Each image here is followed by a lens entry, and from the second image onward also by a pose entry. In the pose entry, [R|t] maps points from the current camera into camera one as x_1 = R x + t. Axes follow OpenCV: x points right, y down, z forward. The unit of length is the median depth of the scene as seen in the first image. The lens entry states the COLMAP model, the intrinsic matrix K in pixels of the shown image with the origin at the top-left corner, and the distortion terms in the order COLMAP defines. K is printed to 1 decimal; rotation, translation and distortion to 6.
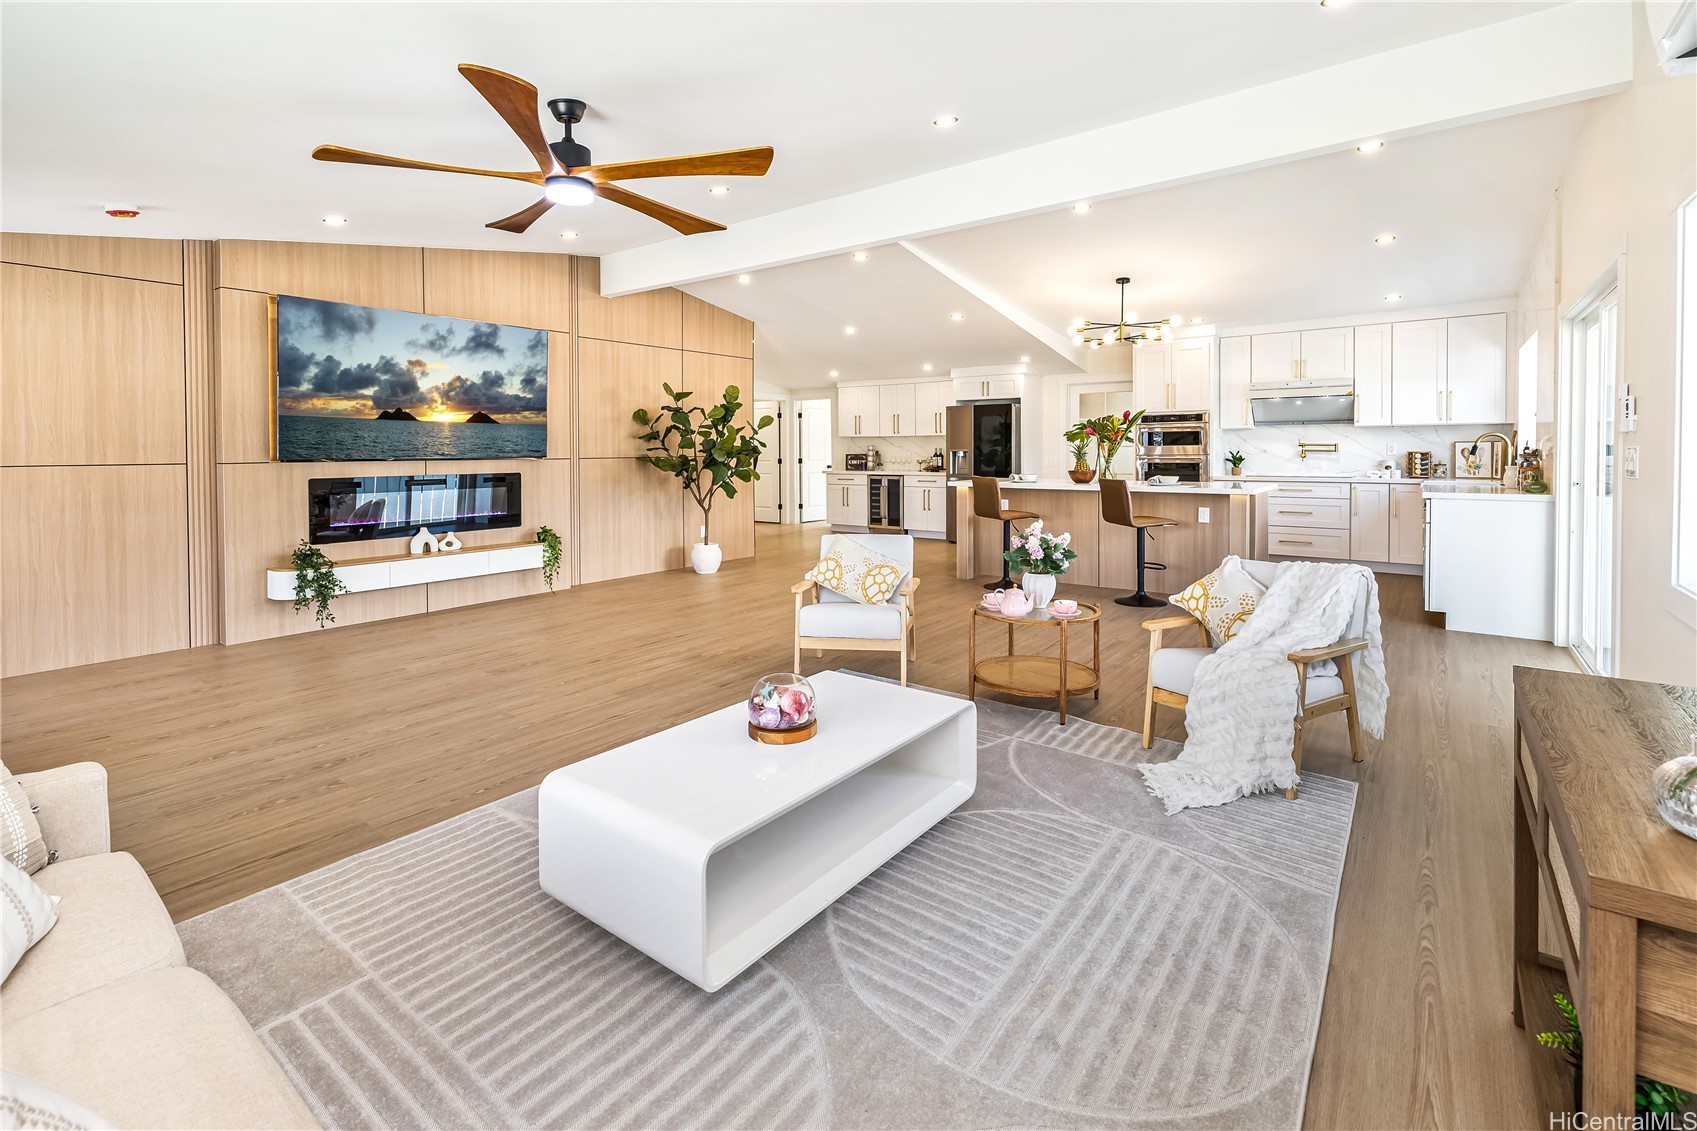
lens RADIAL K [[761.0, 0, 827.6], [0, 761.0, 464.4], [0, 0, 1]] dist [0.000331, -0.000019]
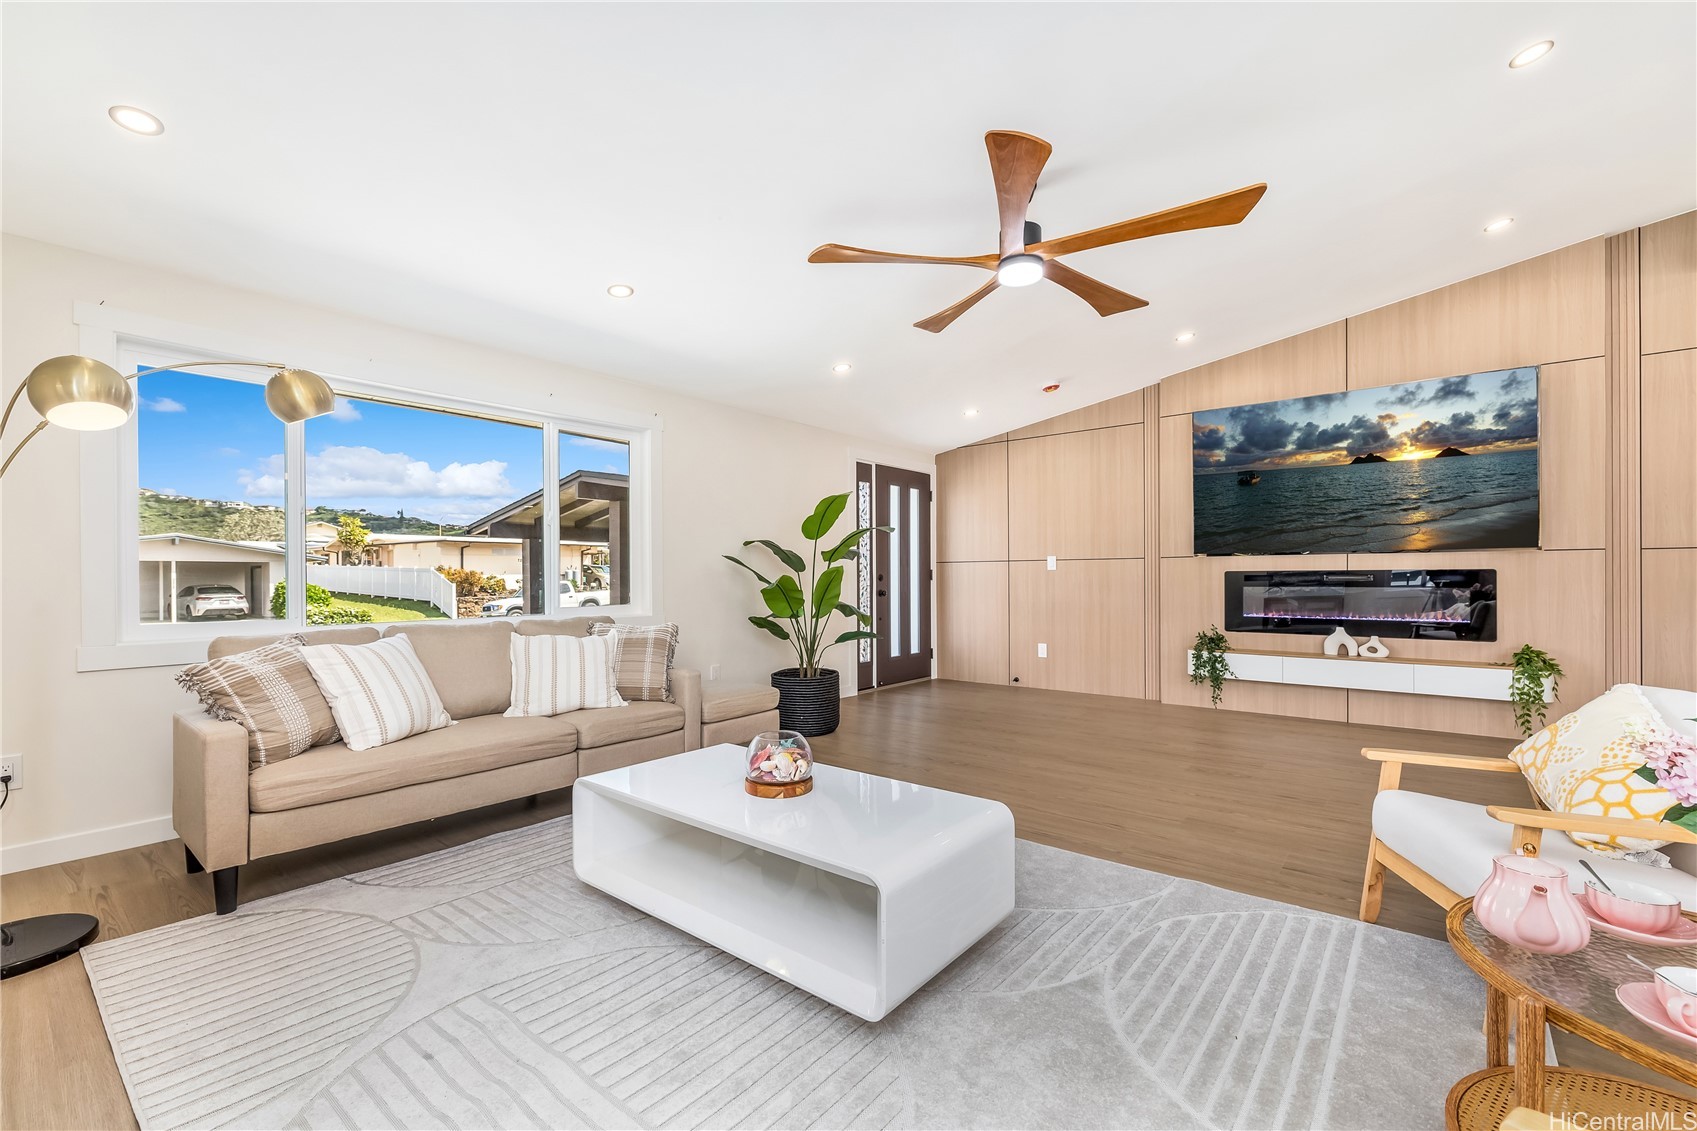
lens RADIAL K [[719.2, 0, 847.9], [0, 719.2, 574.0], [0, 0, 1]] dist [0.001419, 0.000409]
pose [[-0.007994, 0.001902, -0.999966, 0.368757], [-0.015749, 0.999874, 0.002028, 0.029734], [0.999844, 0.015765, -0.007963, 0.464048]]
